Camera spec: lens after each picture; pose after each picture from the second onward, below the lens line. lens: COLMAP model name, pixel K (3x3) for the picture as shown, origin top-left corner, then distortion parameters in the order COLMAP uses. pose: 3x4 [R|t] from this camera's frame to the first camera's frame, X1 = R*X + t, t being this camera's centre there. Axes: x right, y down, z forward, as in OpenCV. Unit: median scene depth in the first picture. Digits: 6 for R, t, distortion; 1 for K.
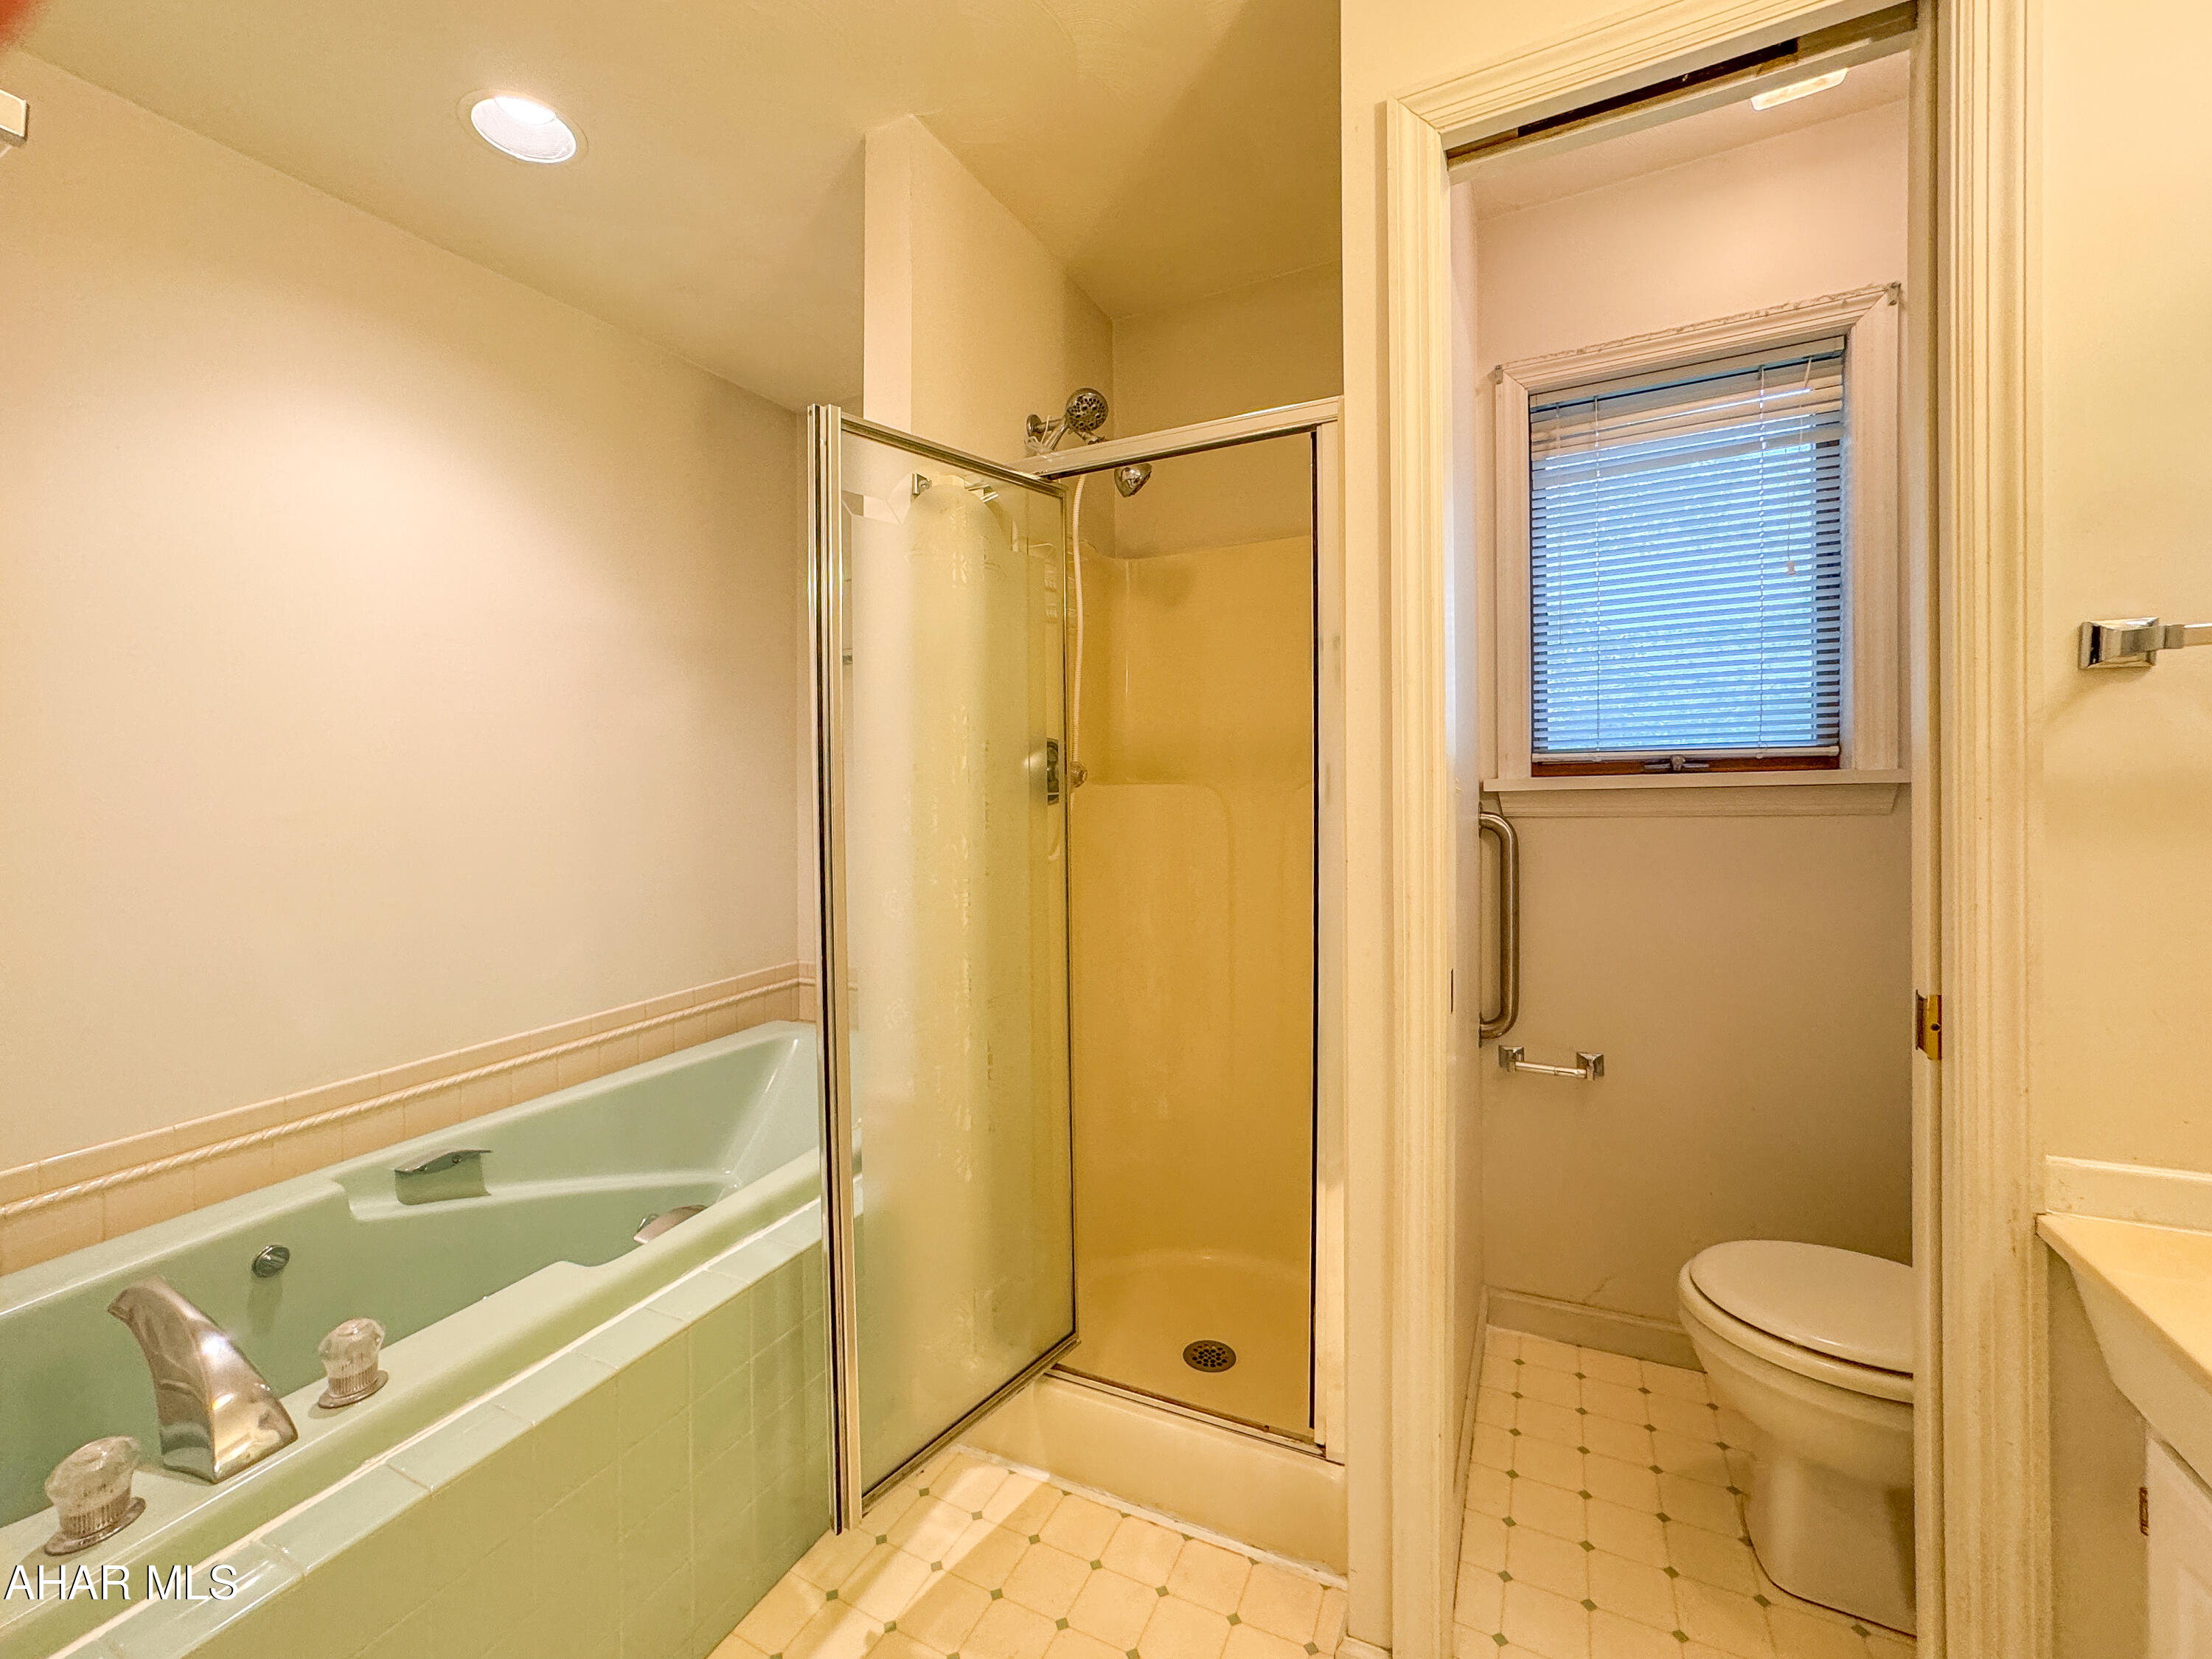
lens RADIAL K [[895.1, 0, 1106.9], [0, 895.1, 759.5], [0, 0, 1]] dist [-0.012802, 0.000899]
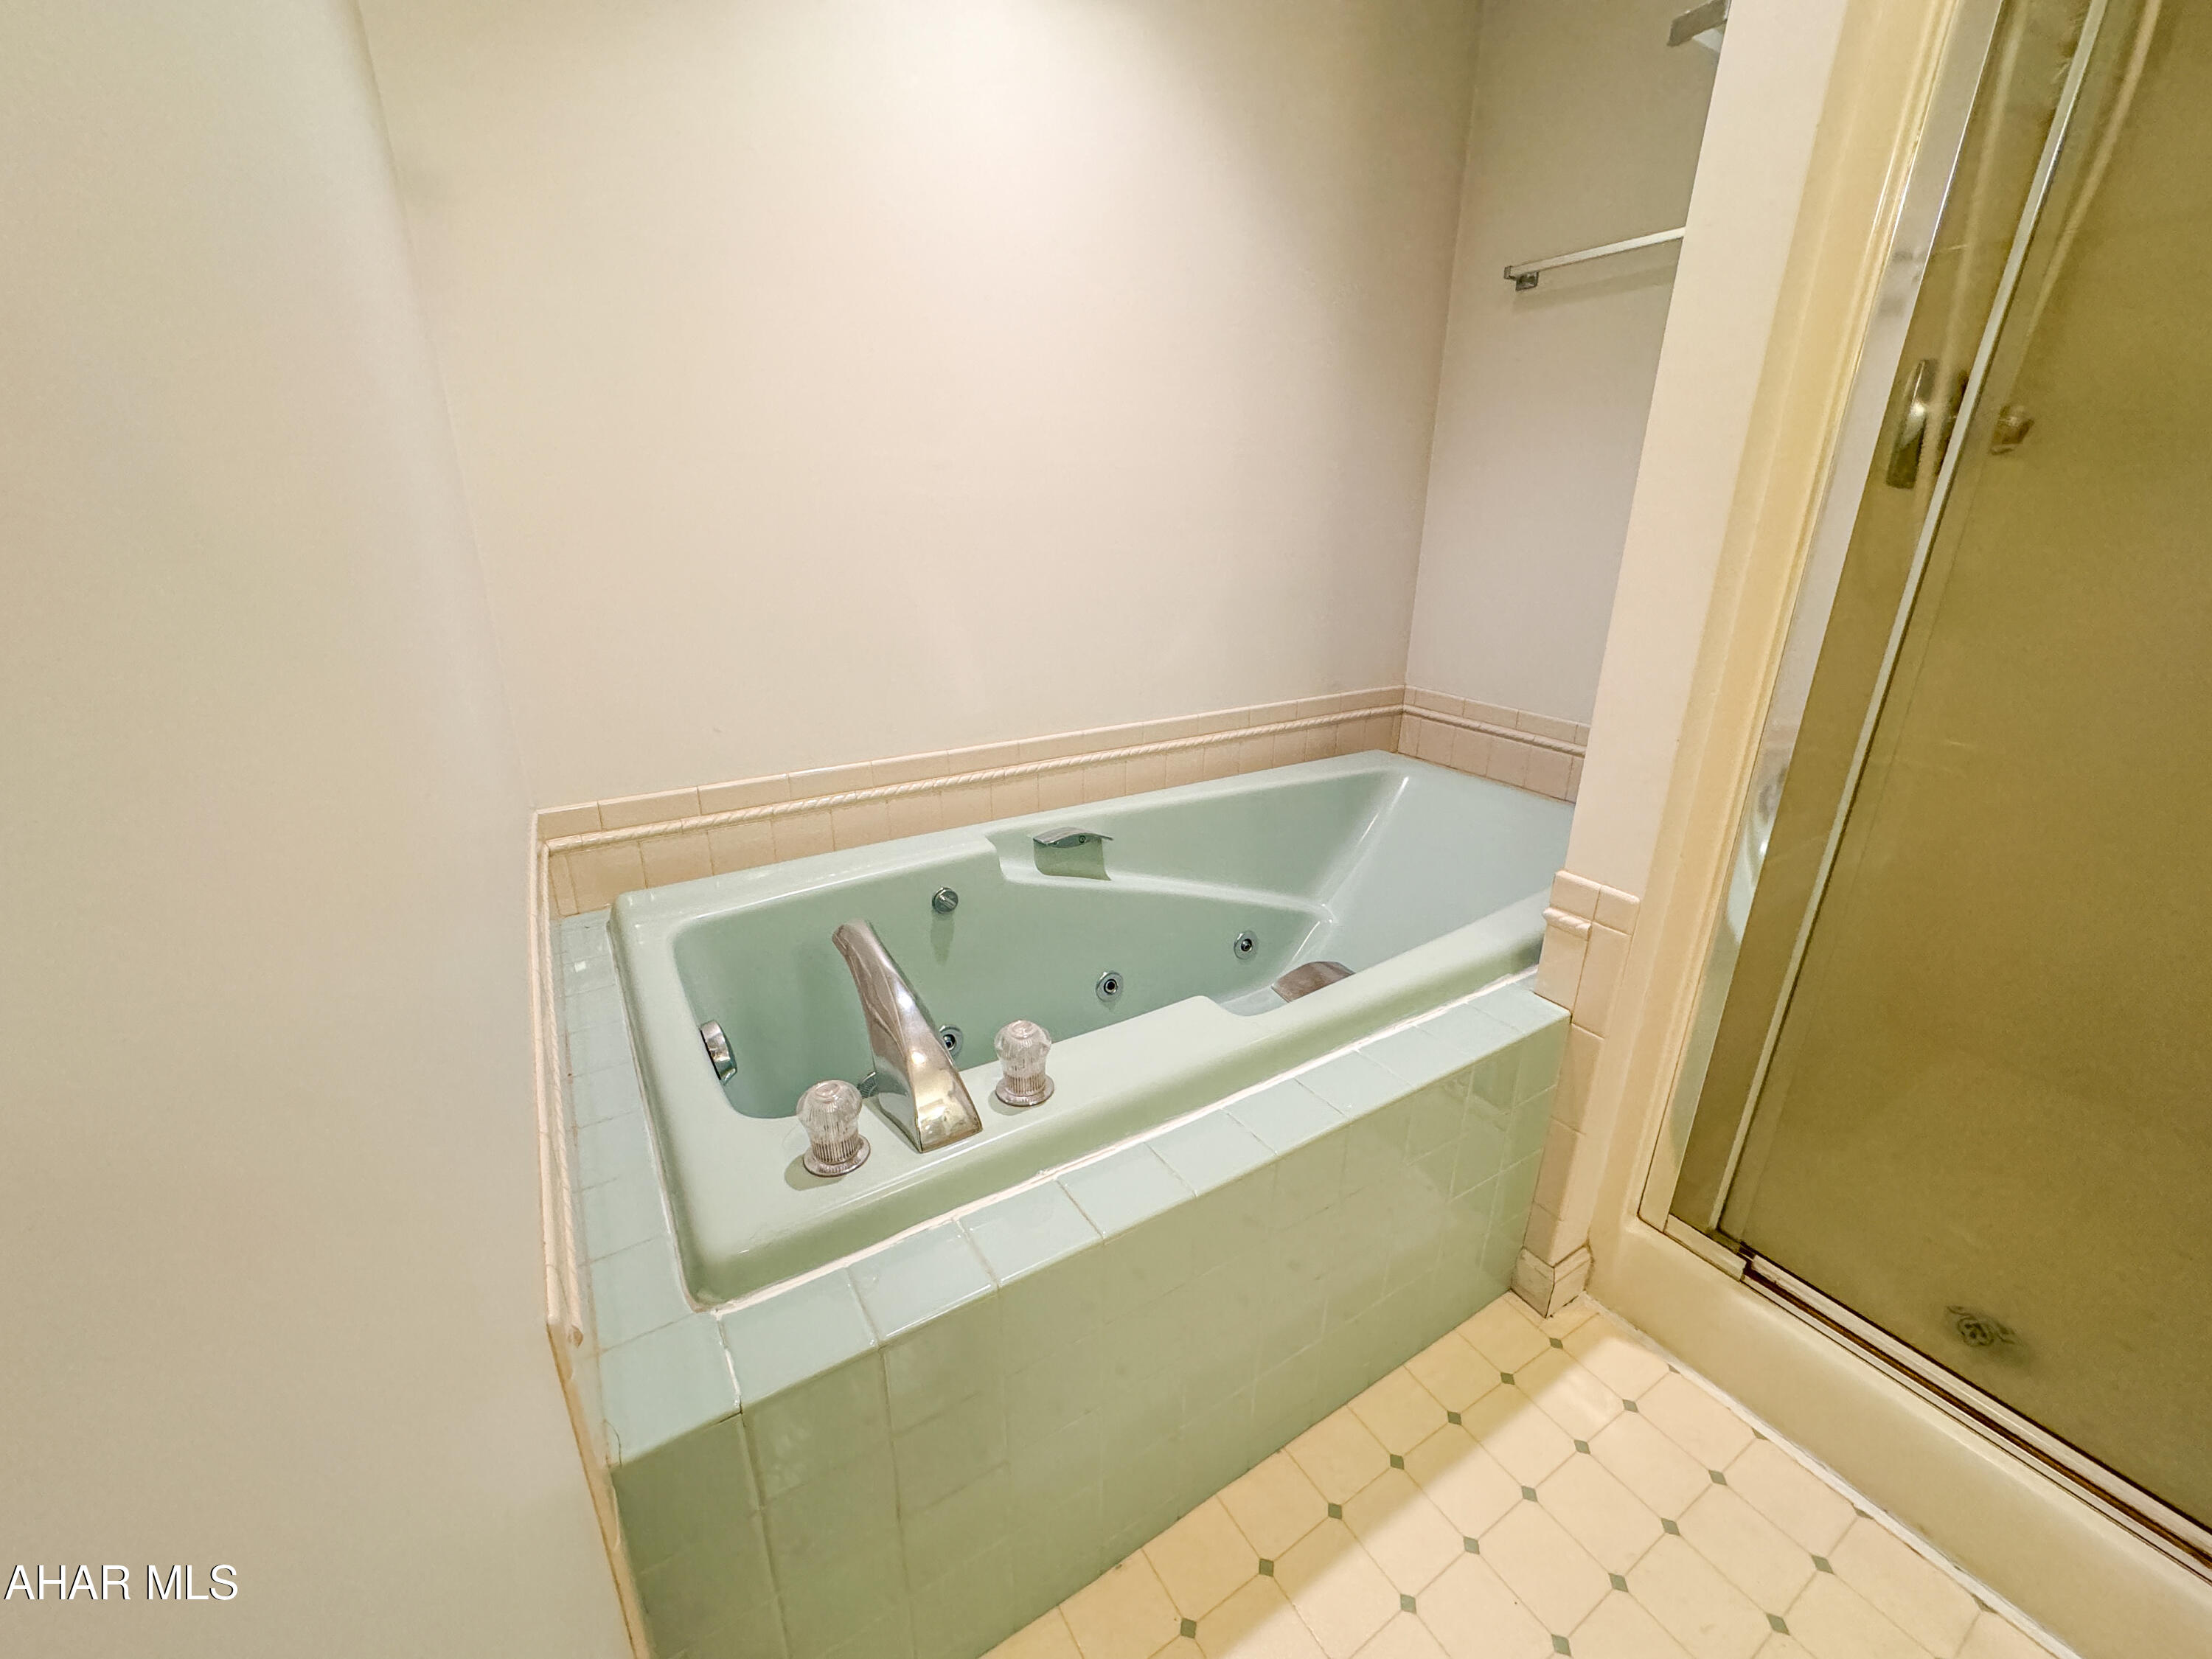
lens RADIAL K [[900.0, 0, 1103.0], [0, 900.0, 817.9], [0, 0, 1]] dist [-0.032878, 0.012722]
pose [[0.843295, 0.209906, -0.494765, -0.232442], [-0.017293, 0.930699, 0.365377, 0.063817], [0.537172, -0.299565, 0.788484, 0.237899]]
